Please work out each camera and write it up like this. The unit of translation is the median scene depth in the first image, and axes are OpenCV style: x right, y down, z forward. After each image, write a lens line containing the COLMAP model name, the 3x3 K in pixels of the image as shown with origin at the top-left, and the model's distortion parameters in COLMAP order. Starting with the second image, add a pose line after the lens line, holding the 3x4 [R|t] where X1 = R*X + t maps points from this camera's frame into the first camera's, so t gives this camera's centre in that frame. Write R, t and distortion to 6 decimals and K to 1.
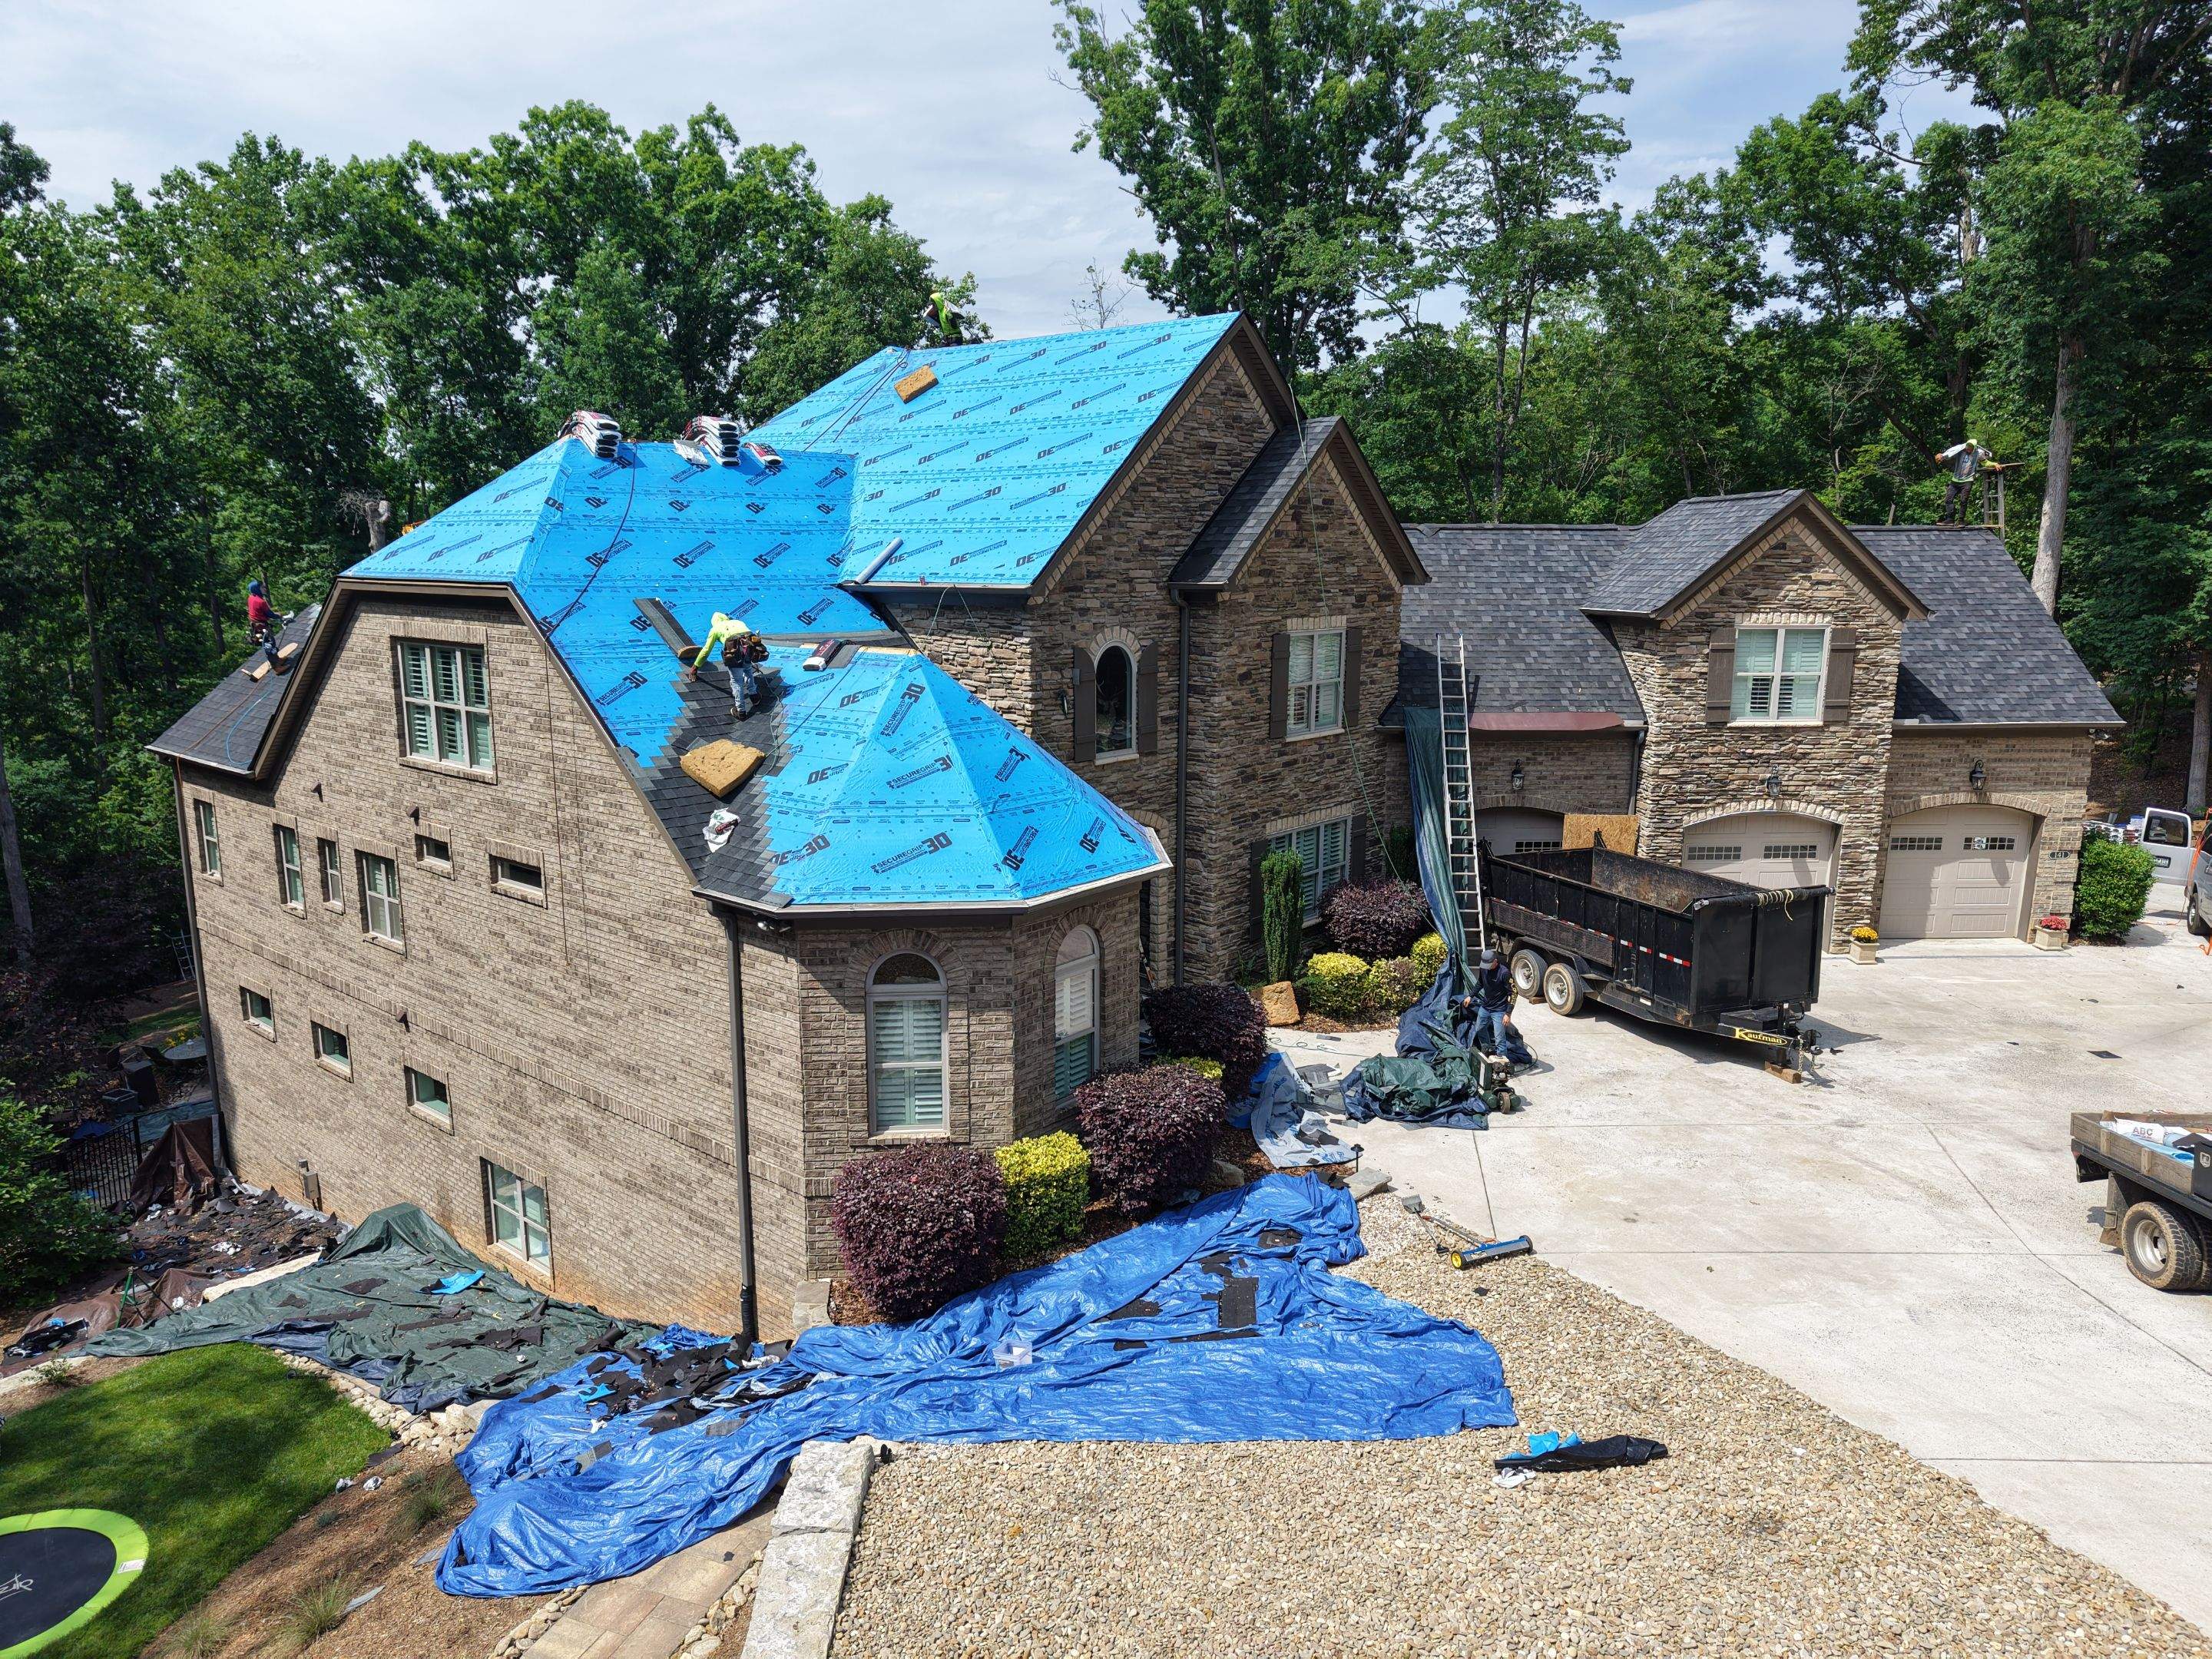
lens RADIAL K [[1464.2, 0, 1105.7], [0, 1464.2, 840.3], [0, 0, 1]] dist [0.032025, -0.032651]
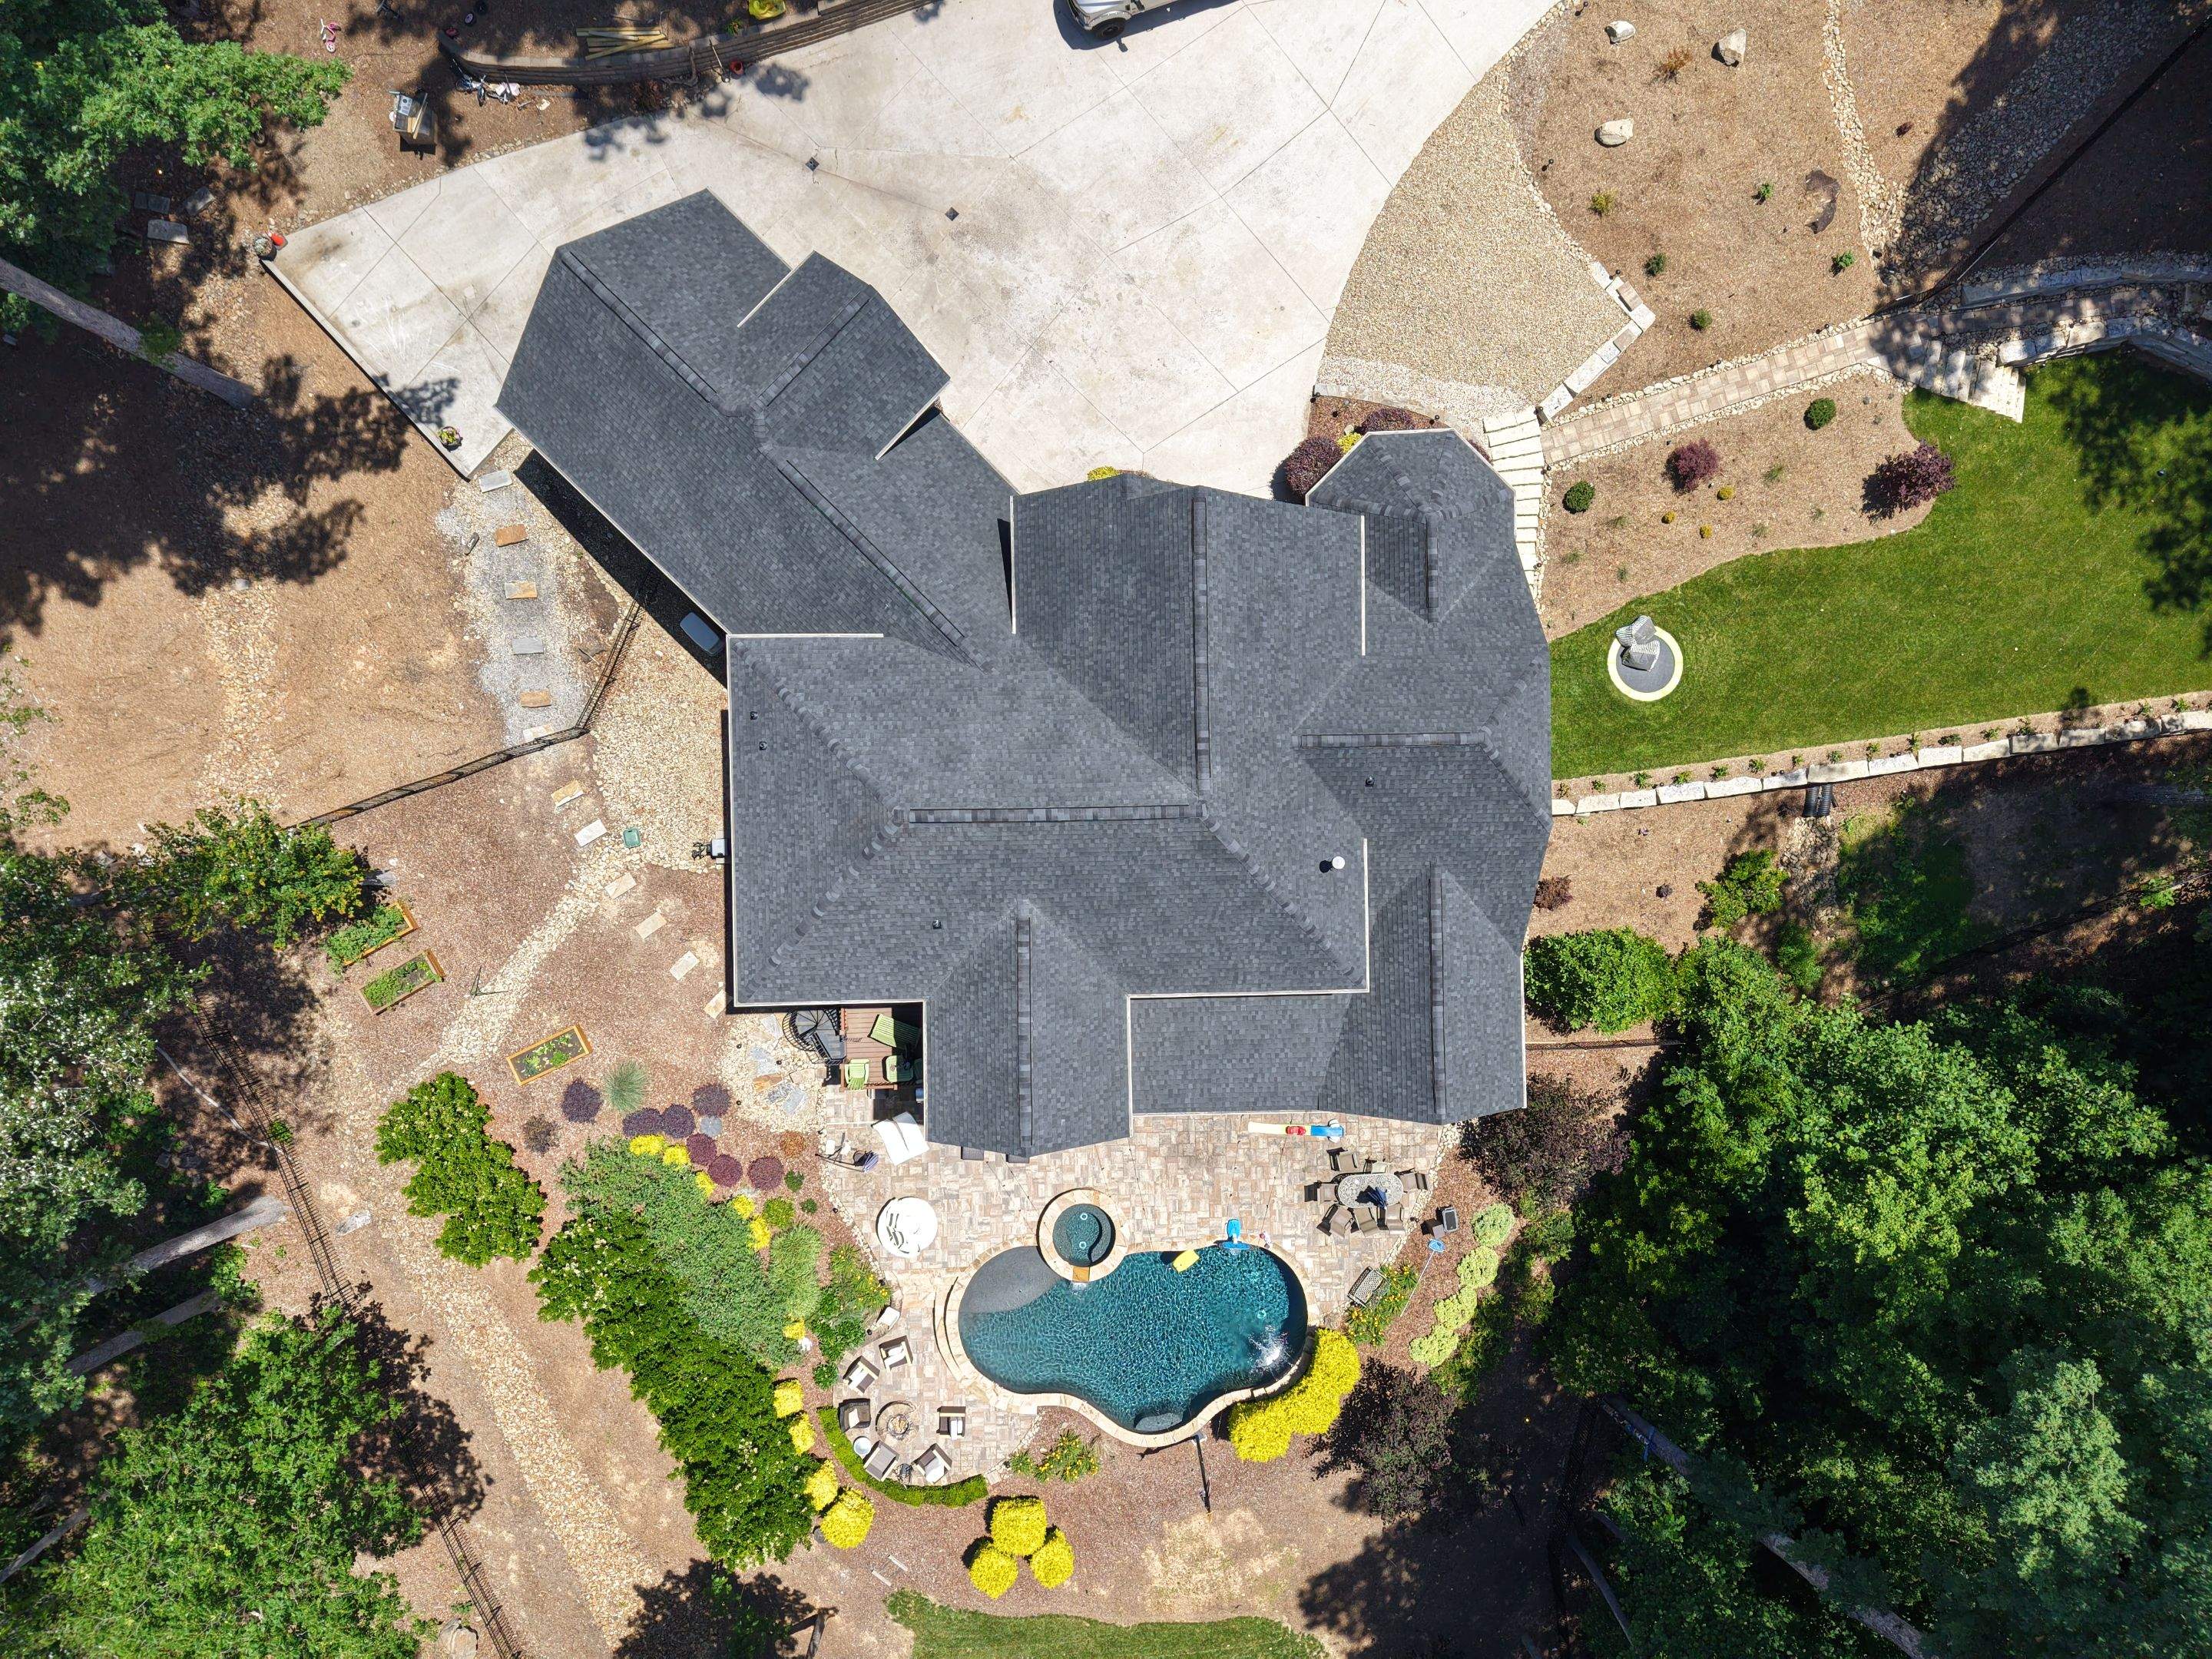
lens RADIAL K [[1464.2, 0, 1110.8], [0, 1464.2, 823.4], [0, 0, 1]] dist [0.032025, -0.032651]
pose [[-0.663063, -0.748224, -0.022545, -0.070144], [0.124730, -0.140129, 0.982245, -1.729980], [-0.738099, 0.648479, 0.186241, 0.855757]]
